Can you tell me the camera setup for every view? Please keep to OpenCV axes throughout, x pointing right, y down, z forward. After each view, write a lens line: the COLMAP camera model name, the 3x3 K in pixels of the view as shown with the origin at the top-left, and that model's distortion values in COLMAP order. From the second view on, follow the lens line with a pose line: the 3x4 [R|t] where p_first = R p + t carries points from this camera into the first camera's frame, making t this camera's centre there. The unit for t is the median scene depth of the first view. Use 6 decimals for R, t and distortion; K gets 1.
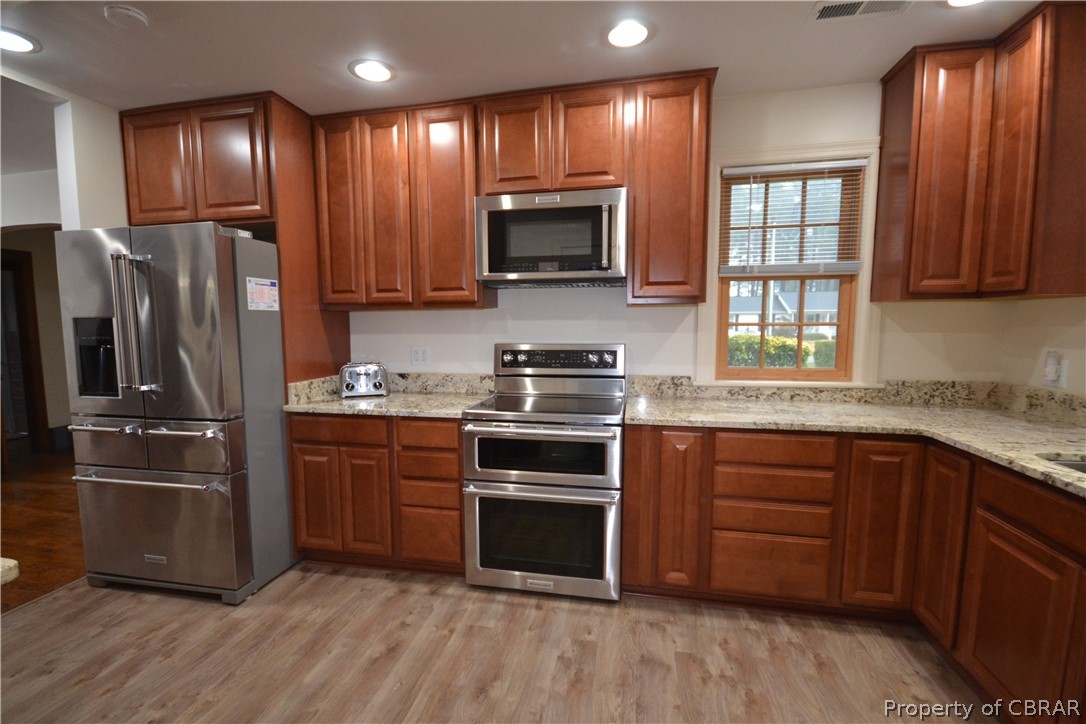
lens RADIAL K [[487.7, 0, 534.8], [0, 487.7, 371.9], [0, 0, 1]] dist [0.001054, -0.011164]
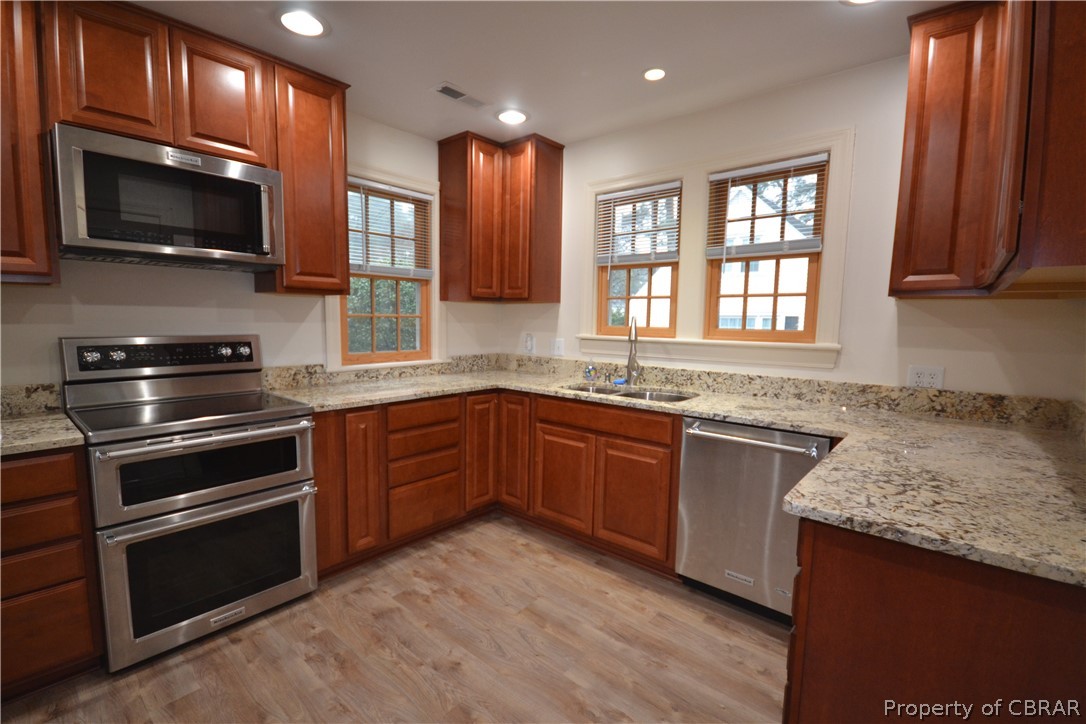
lens RADIAL K [[487.7, 0, 534.8], [0, 487.7, 371.9], [0, 0, 1]] dist [0.001054, -0.011164]
pose [[0.477655, -0.083512, 0.874569, -0.448215], [0.068932, 0.995965, 0.057456, -0.003454], [-0.875839, 0.032841, 0.481484, 0.107522]]
